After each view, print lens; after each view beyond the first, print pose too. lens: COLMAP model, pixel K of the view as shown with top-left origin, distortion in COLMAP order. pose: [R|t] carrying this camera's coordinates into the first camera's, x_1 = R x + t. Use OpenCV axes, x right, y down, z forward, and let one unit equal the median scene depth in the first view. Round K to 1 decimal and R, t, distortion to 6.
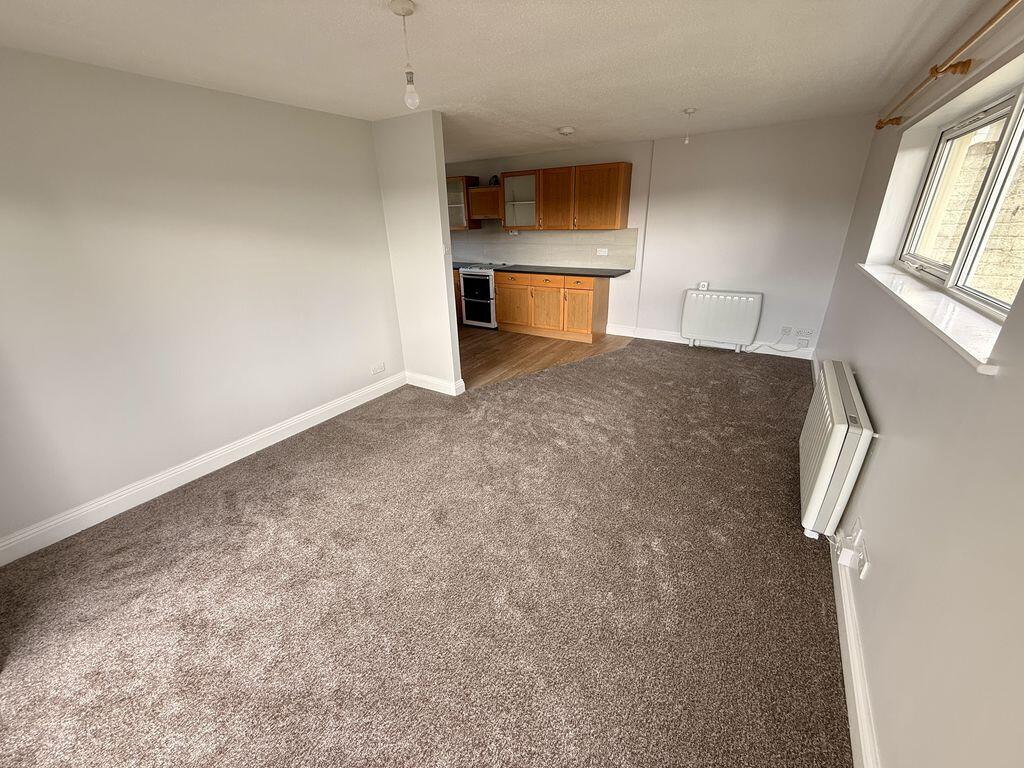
lens RADIAL K [[406.2, 0, 509.2], [0, 406.2, 382.7], [0, 0, 1]] dist [-0.000484, -0.000030]
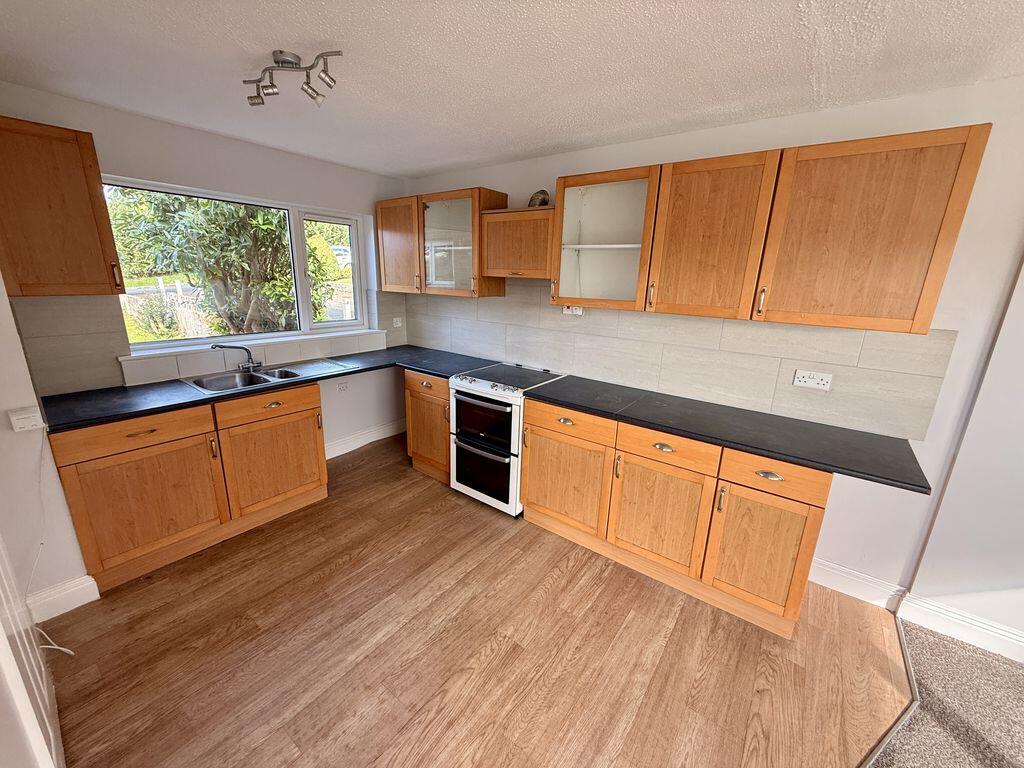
lens RADIAL K [[406.2, 0, 509.2], [0, 406.2, 382.7], [0, 0, 1]] dist [-0.000484, -0.000030]
pose [[0.995425, 0.073229, -0.061368, -0.028487], [-0.080430, 0.988951, -0.124528, -0.239872], [0.051571, 0.128894, 0.990317, 0.587844]]
